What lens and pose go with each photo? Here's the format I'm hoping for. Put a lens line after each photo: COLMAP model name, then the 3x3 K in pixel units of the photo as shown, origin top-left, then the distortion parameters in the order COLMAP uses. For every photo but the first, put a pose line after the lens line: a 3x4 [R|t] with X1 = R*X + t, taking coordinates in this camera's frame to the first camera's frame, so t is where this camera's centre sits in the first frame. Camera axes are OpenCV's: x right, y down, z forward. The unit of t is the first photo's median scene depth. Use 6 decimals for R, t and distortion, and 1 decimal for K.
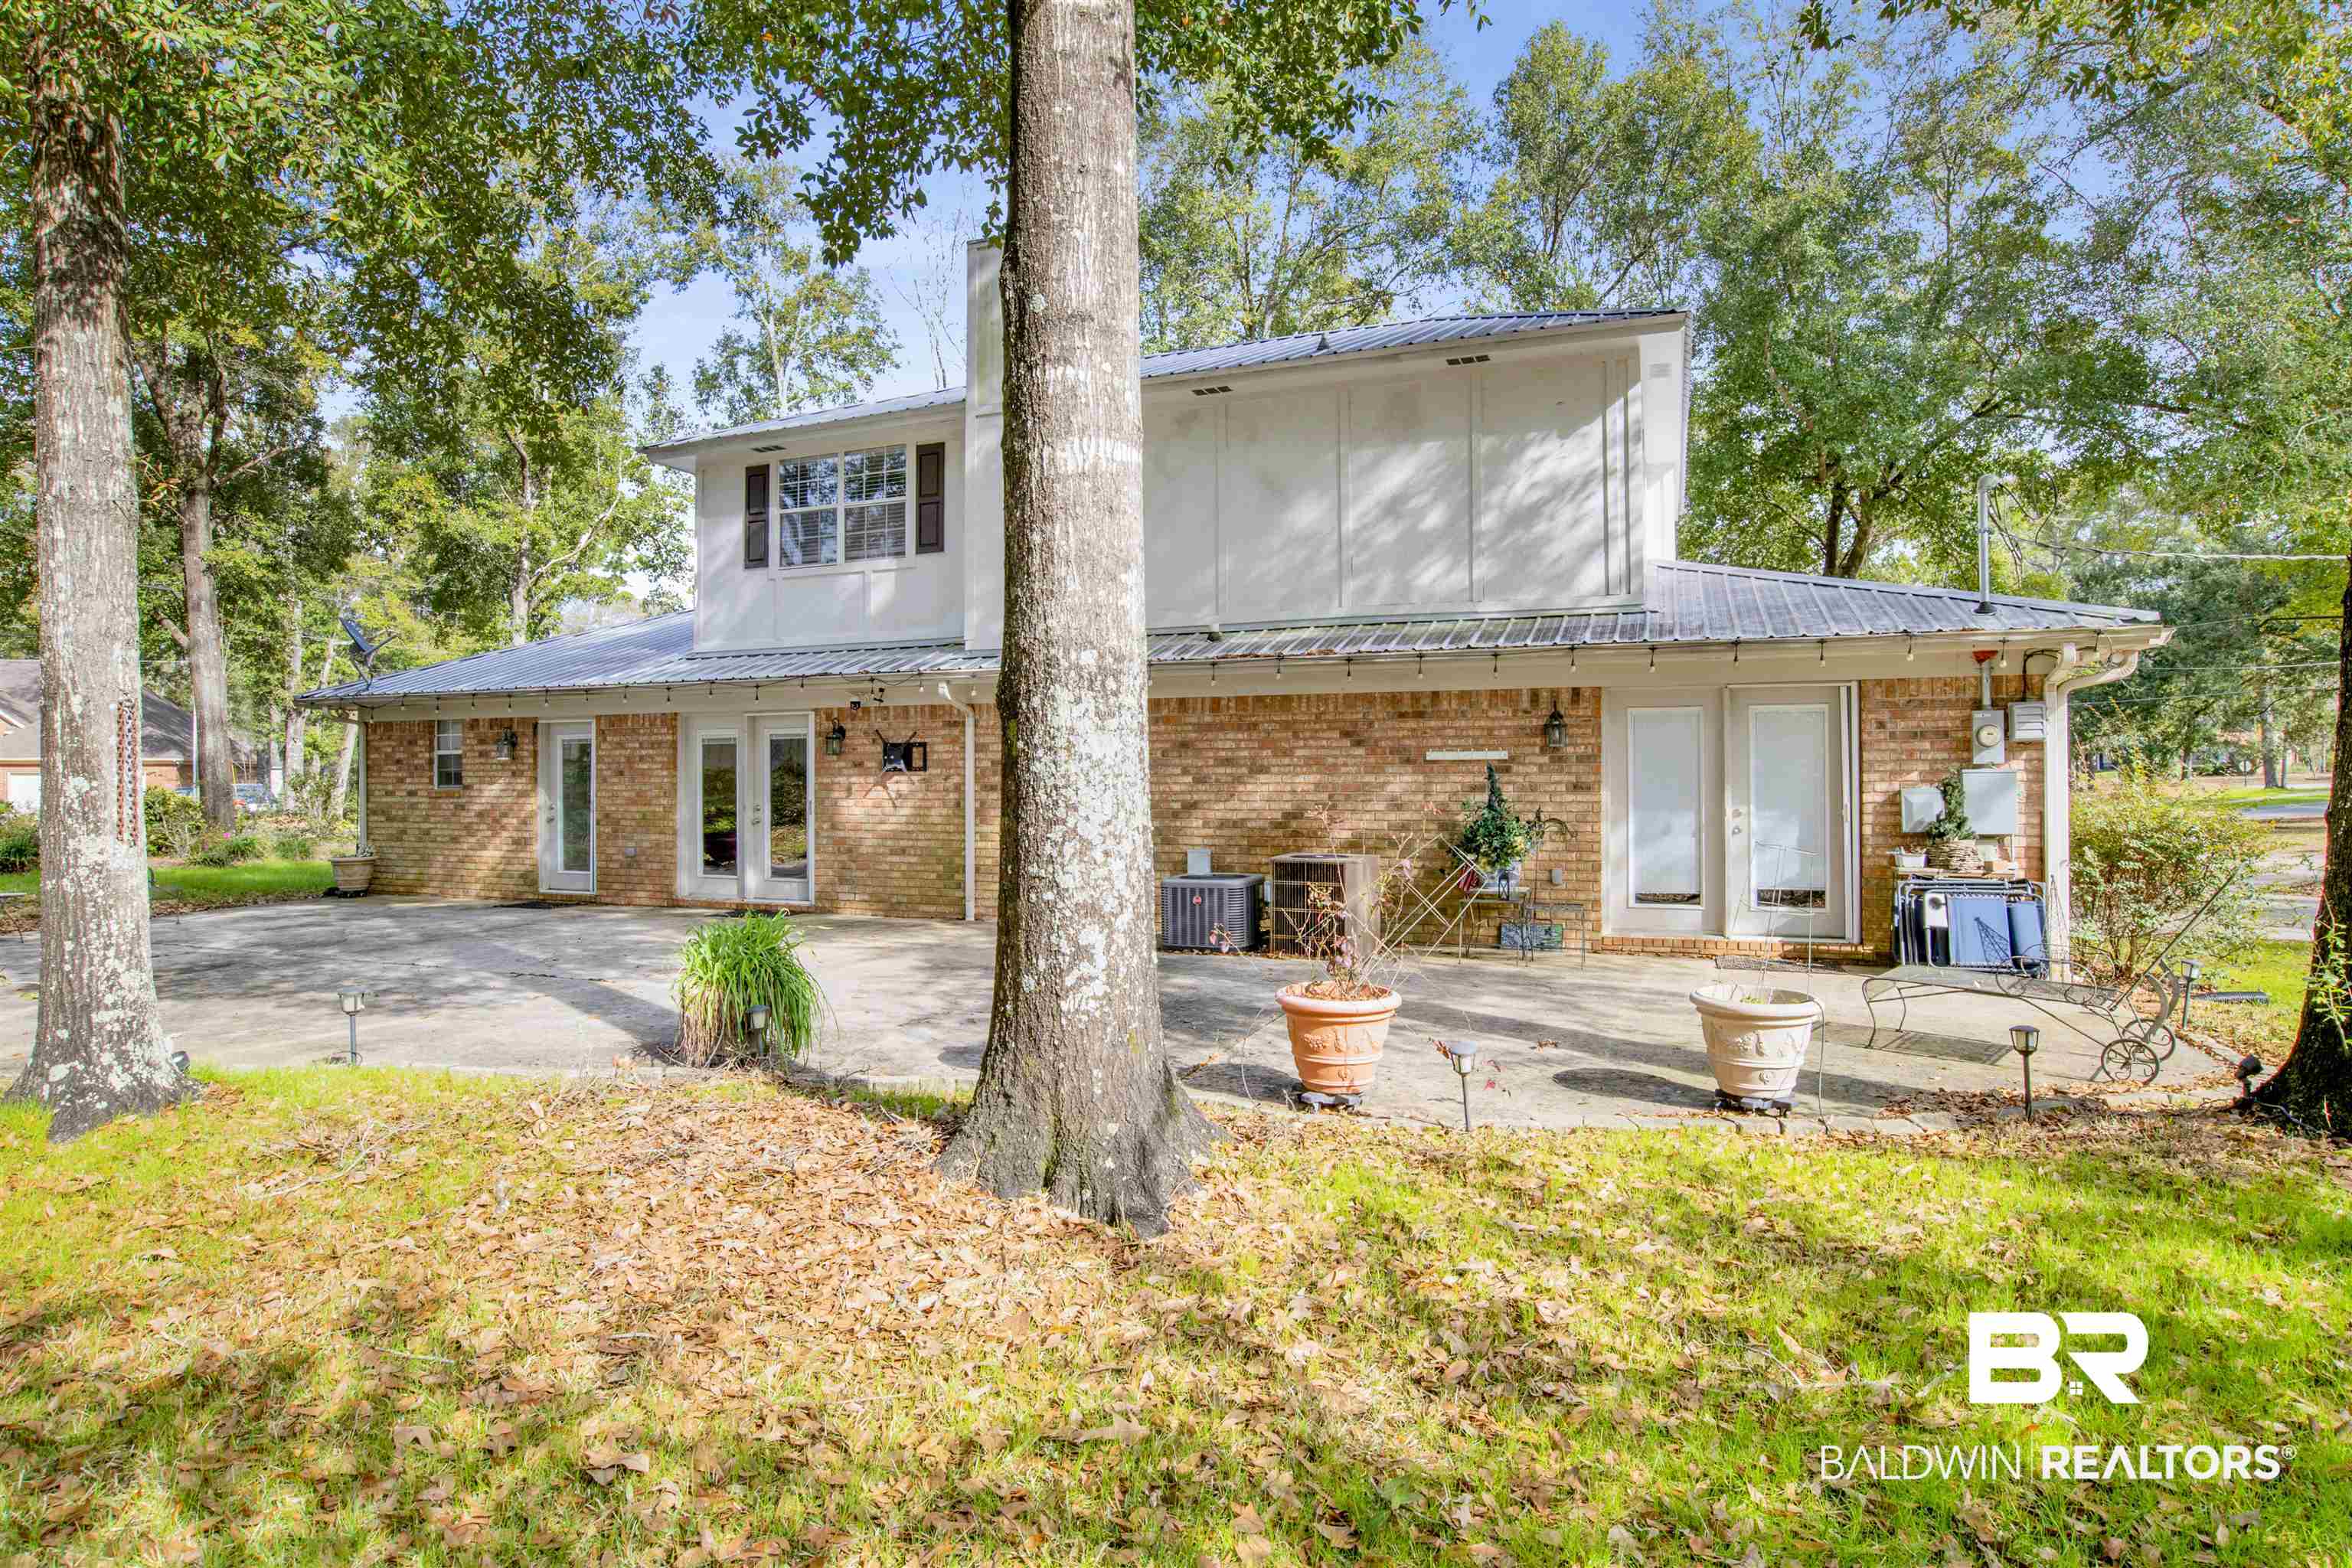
lens RADIAL K [[1238.1, 0, 1193.2], [0, 1238.1, 779.2], [0, 0, 1]] dist [-0.075996, 0.029348]
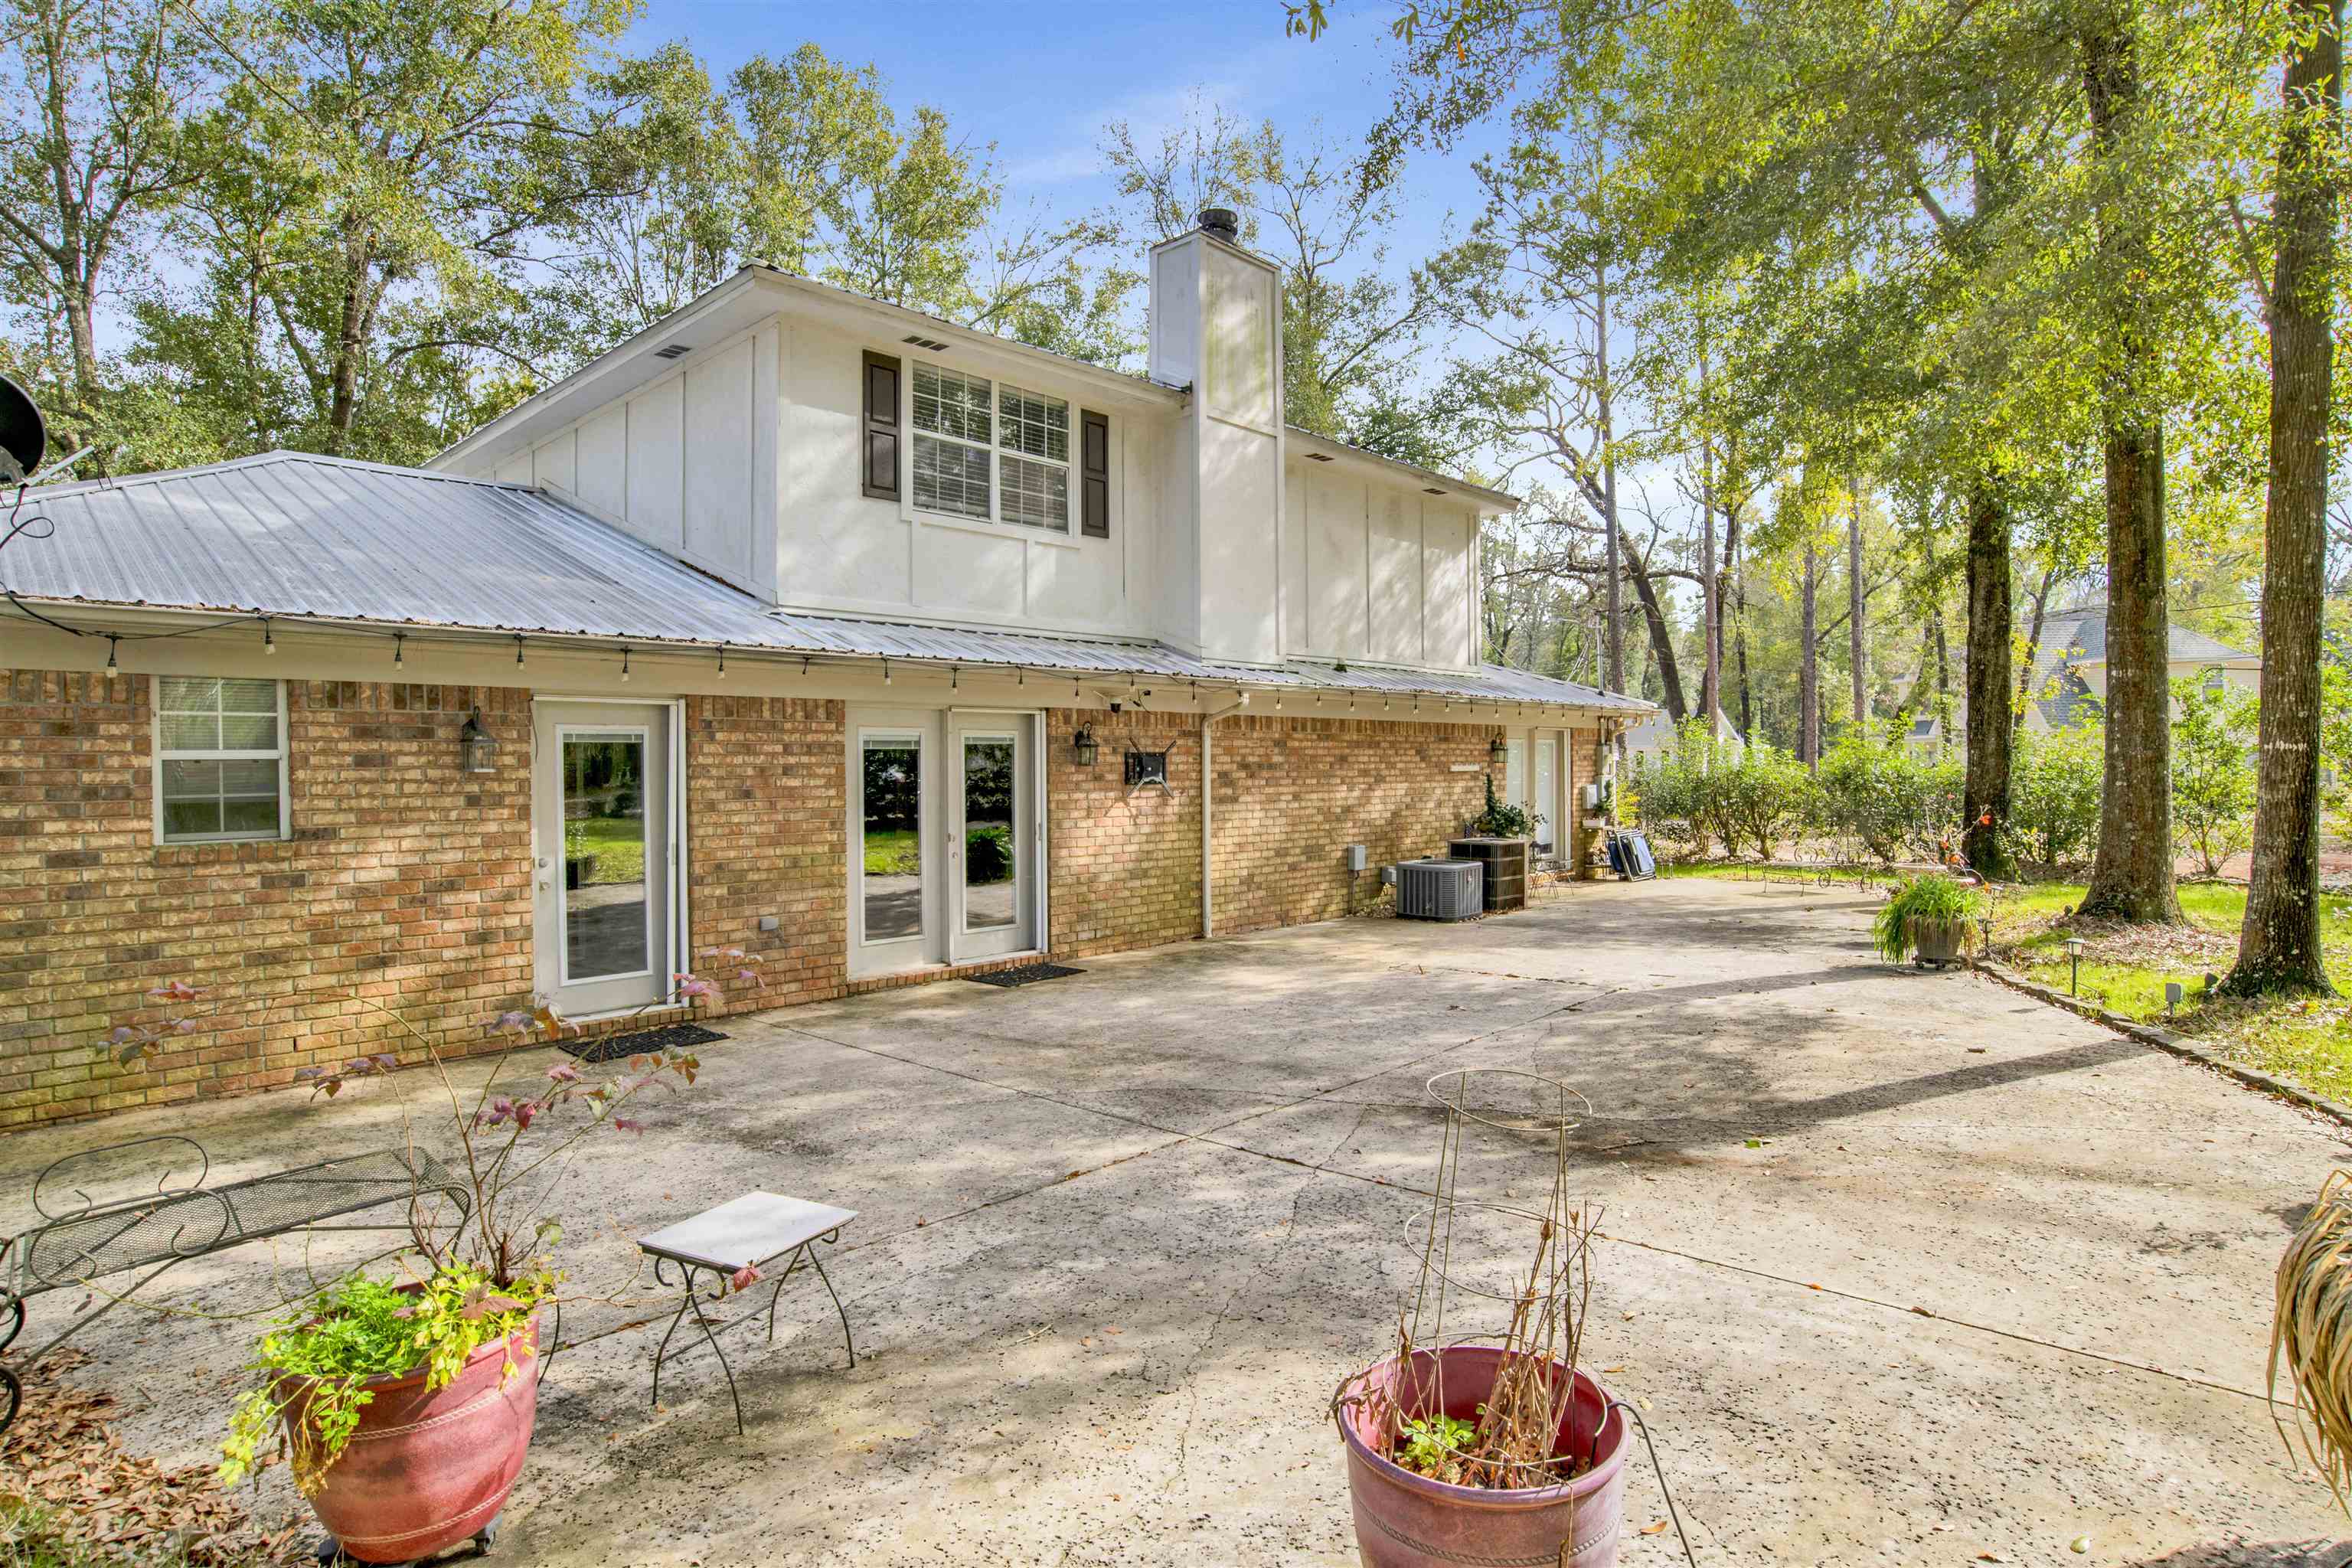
lens RADIAL K [[1238.1, 0, 1193.2], [0, 1238.1, 779.2], [0, 0, 1]] dist [-0.075996, 0.029348]
pose [[0.361856, -0.008712, 0.932193, -1.053469], [0.012104, 0.999916, 0.004647, -0.014018], [-0.932155, 0.009602, 0.361931, 0.640163]]
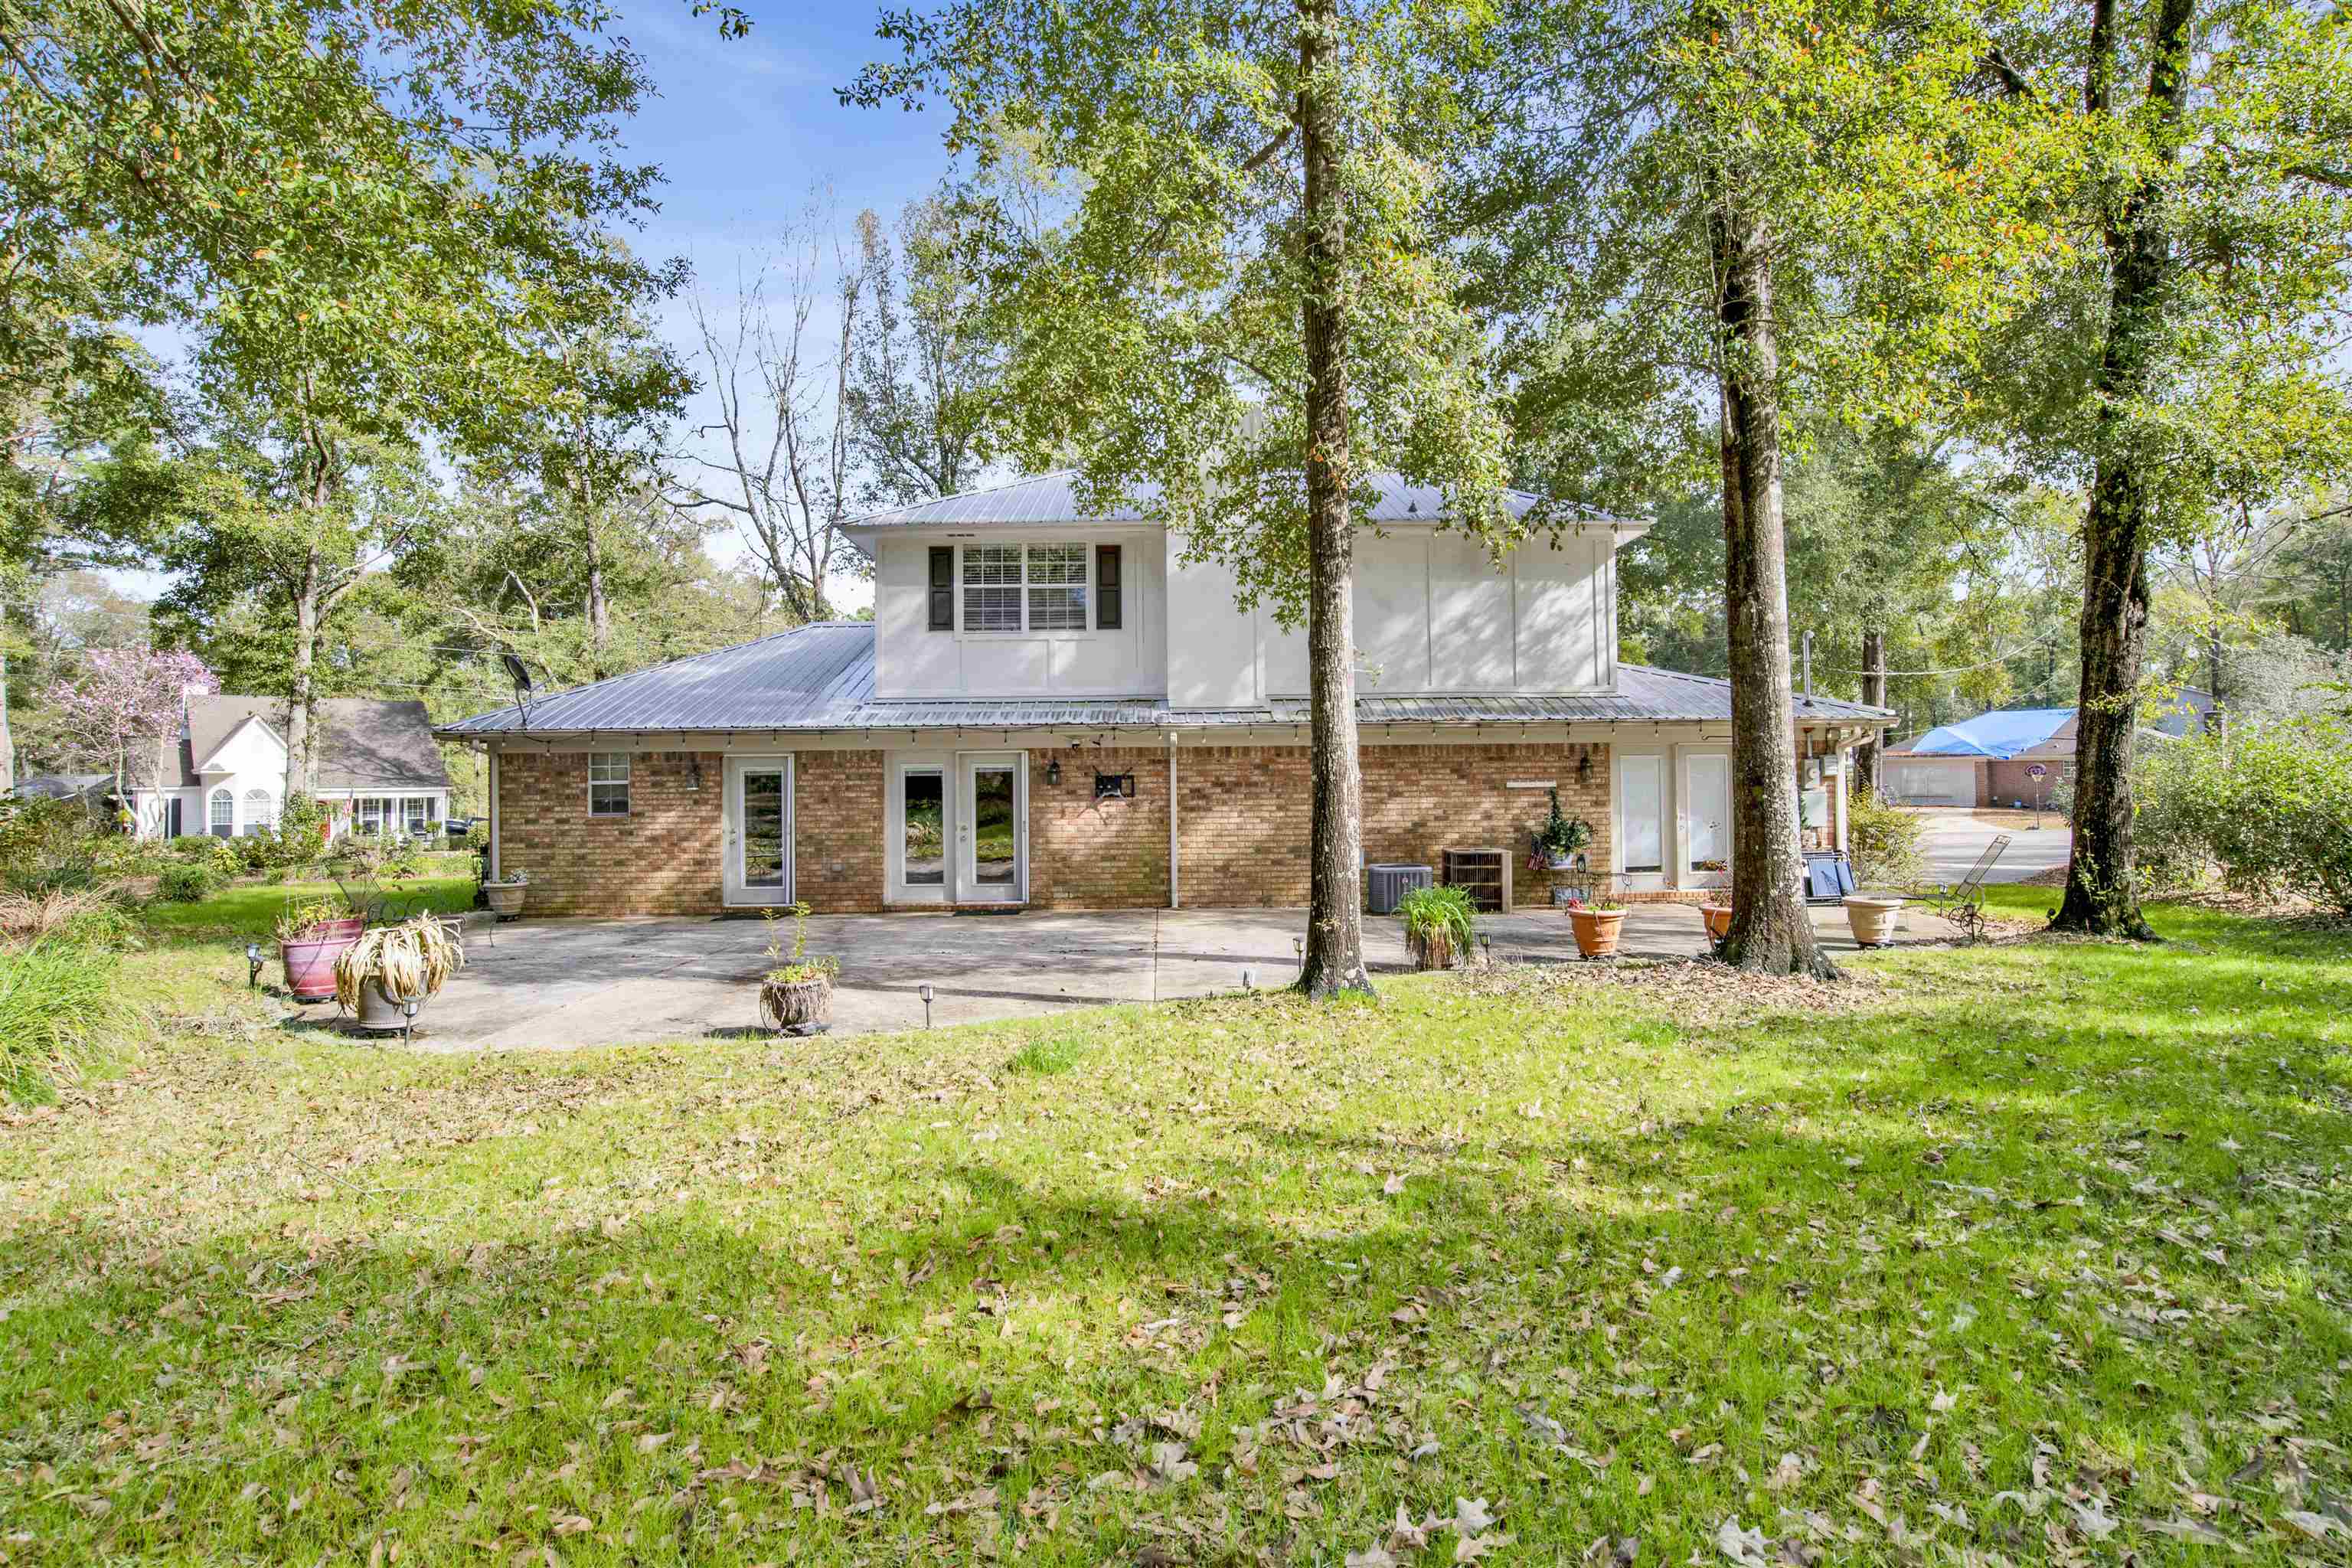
lens RADIAL K [[1238.1, 0, 1193.2], [0, 1238.1, 779.2], [0, 0, 1]] dist [-0.075996, 0.029348]
pose [[0.922062, -0.006962, 0.386979, -0.664936], [0.008825, 0.999956, -0.003038, -0.020864], [-0.386941, 0.006216, 0.922083, -0.251071]]
